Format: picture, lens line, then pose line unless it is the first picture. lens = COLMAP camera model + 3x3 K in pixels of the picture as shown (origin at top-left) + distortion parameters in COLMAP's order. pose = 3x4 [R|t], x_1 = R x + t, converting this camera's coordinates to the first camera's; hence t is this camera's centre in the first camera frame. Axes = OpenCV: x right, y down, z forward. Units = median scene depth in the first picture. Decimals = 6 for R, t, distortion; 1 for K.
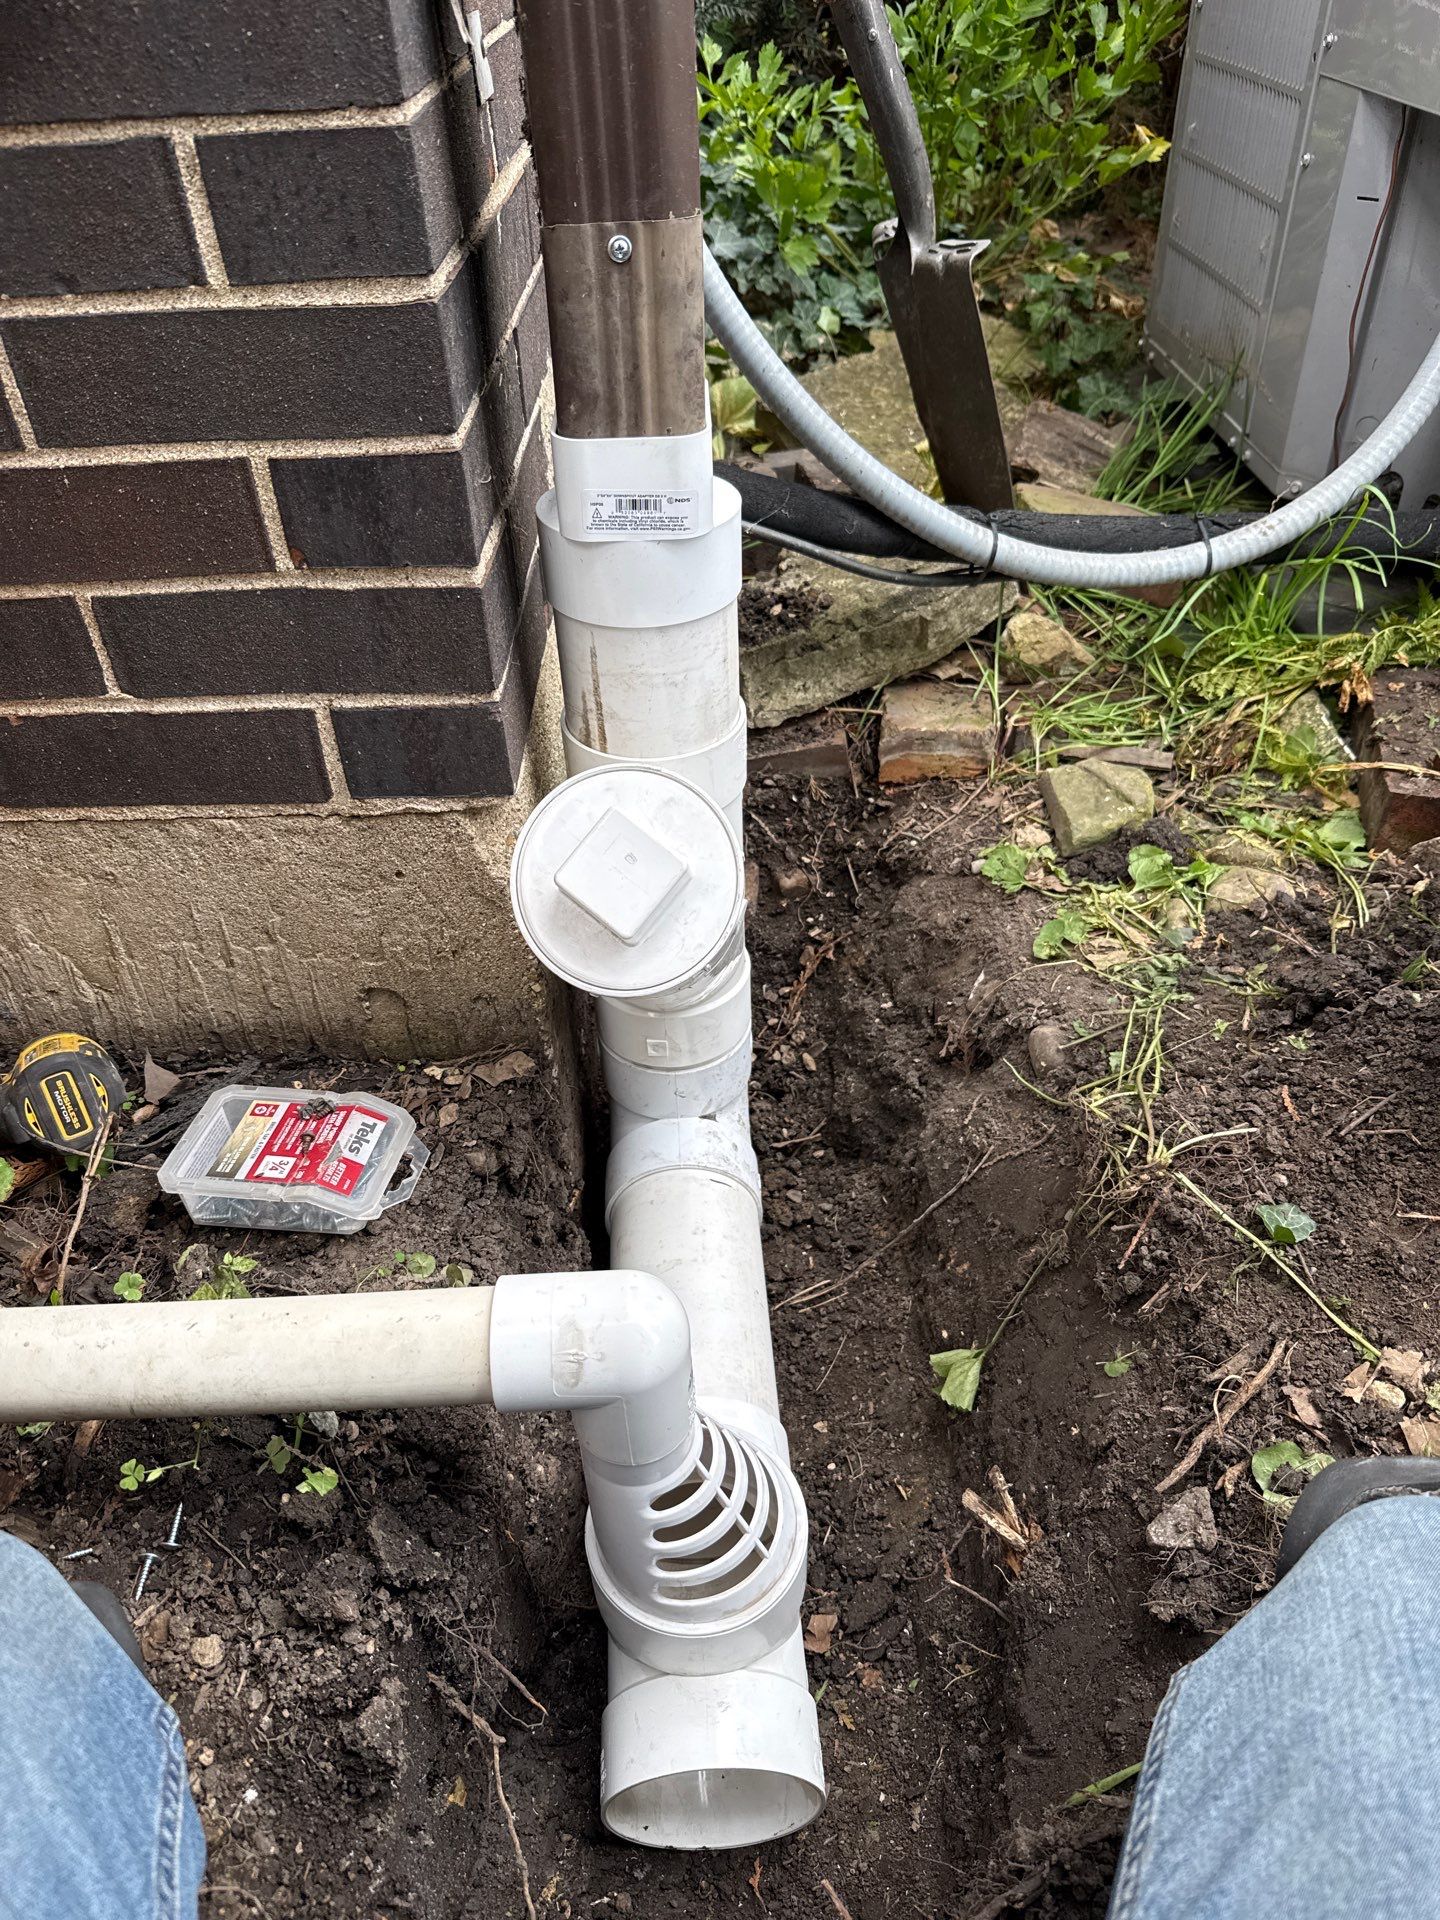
lens RADIAL K [[1466.7, 0, 731.6], [0, 1466.7, 958.7], [0, 0, 1]] dist [0.062906, -0.103614]
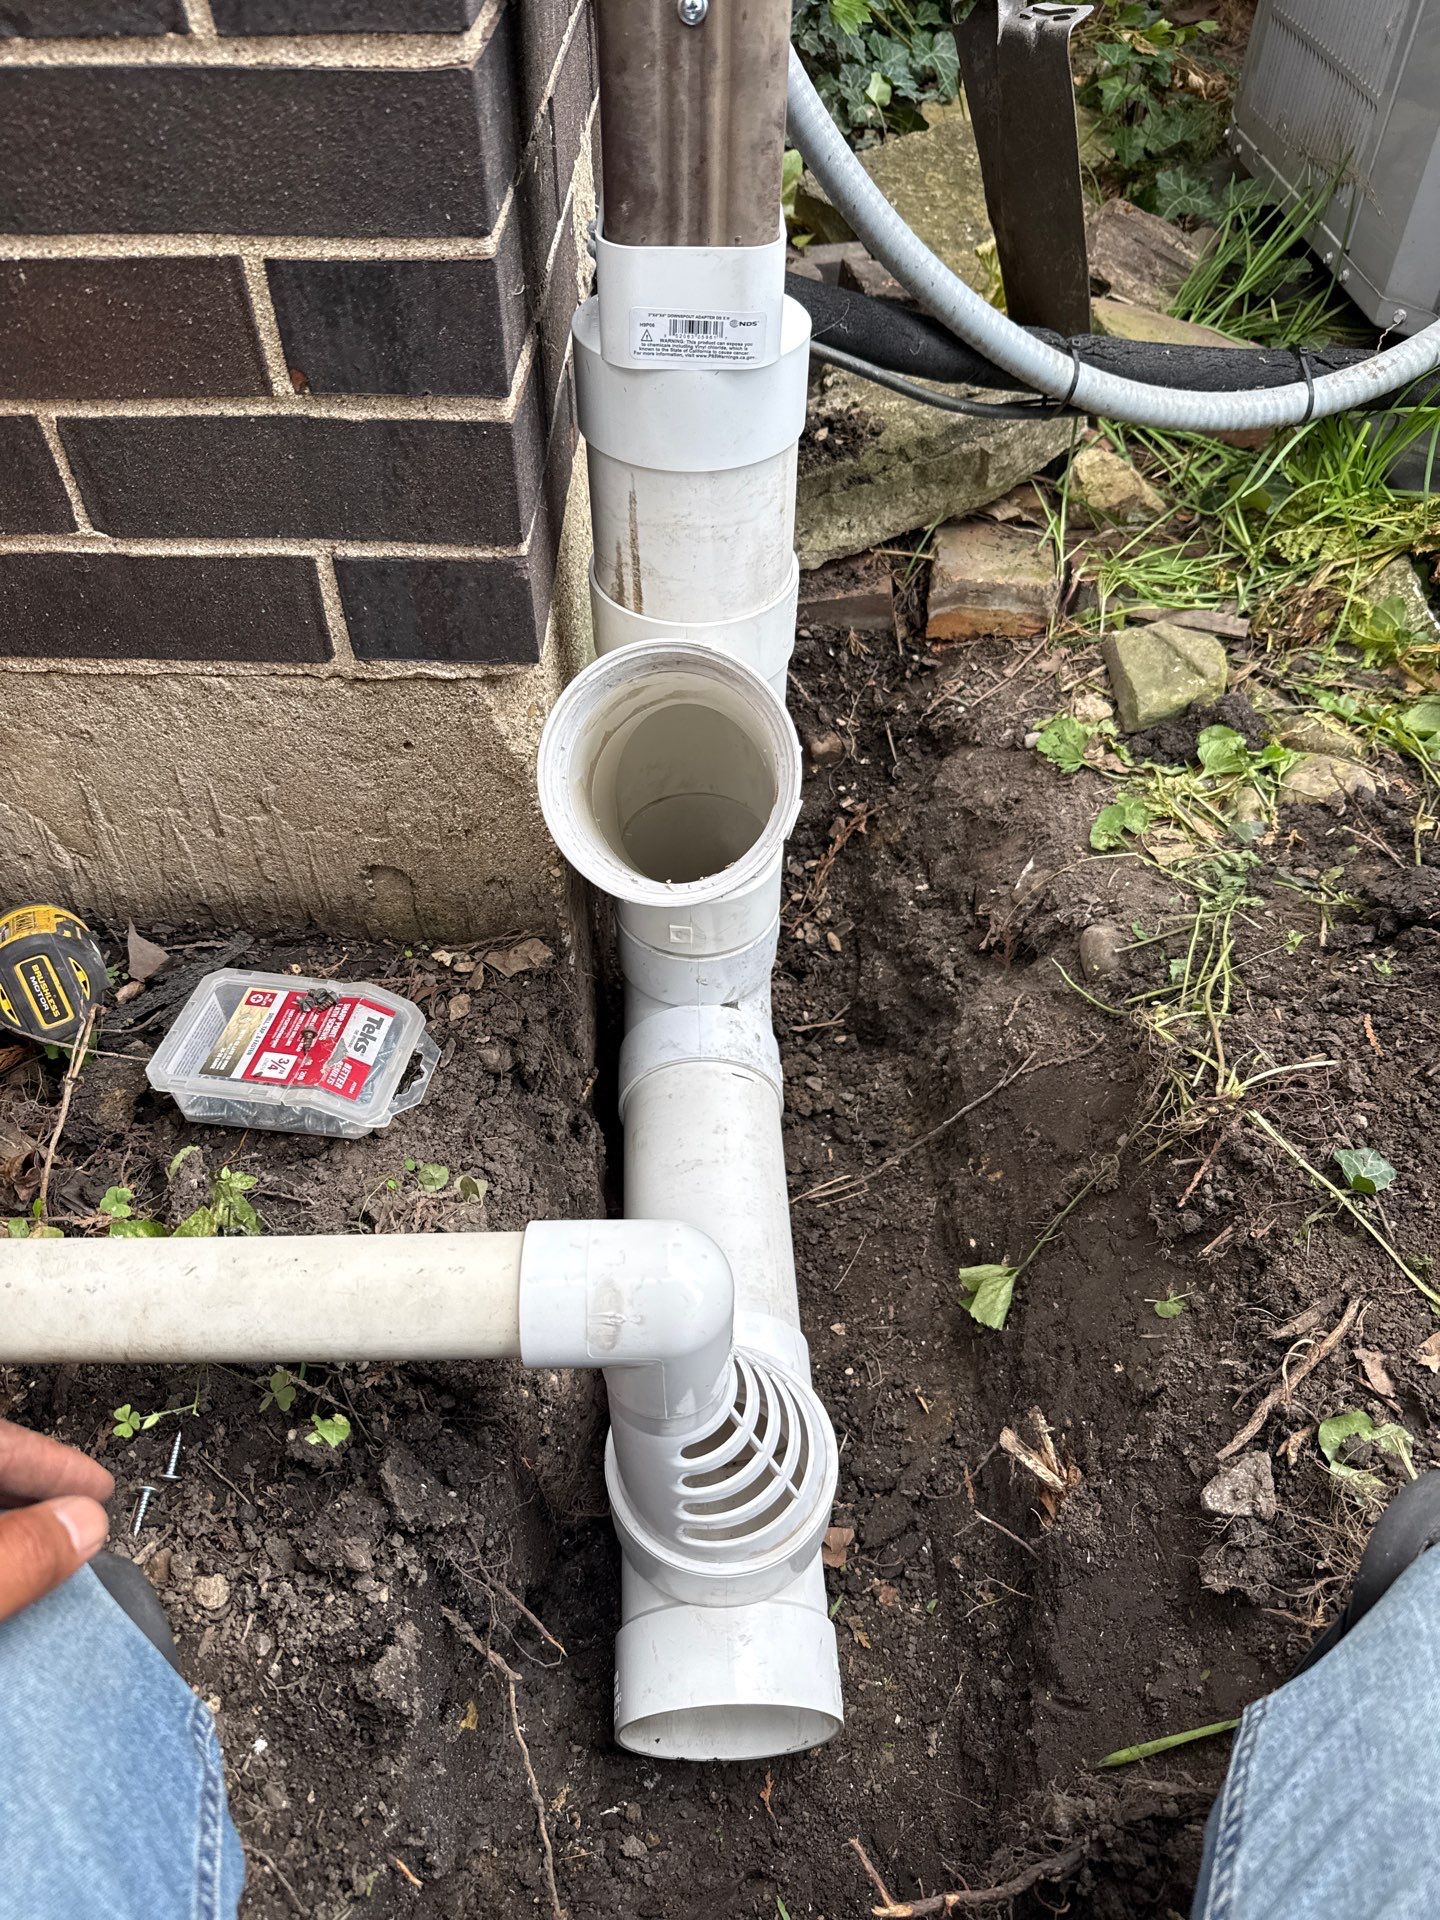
lens RADIAL K [[1450.4, 0, 720.0], [0, 1450.4, 960.0], [0, 0, 1]] dist [-0.002574, 0.004547]
pose [[0.999221, 0.035879, 0.016436, -0.047973], [-0.037876, 0.988842, 0.144071, -0.064384], [-0.011083, -0.144581, 0.989431, 0.112063]]
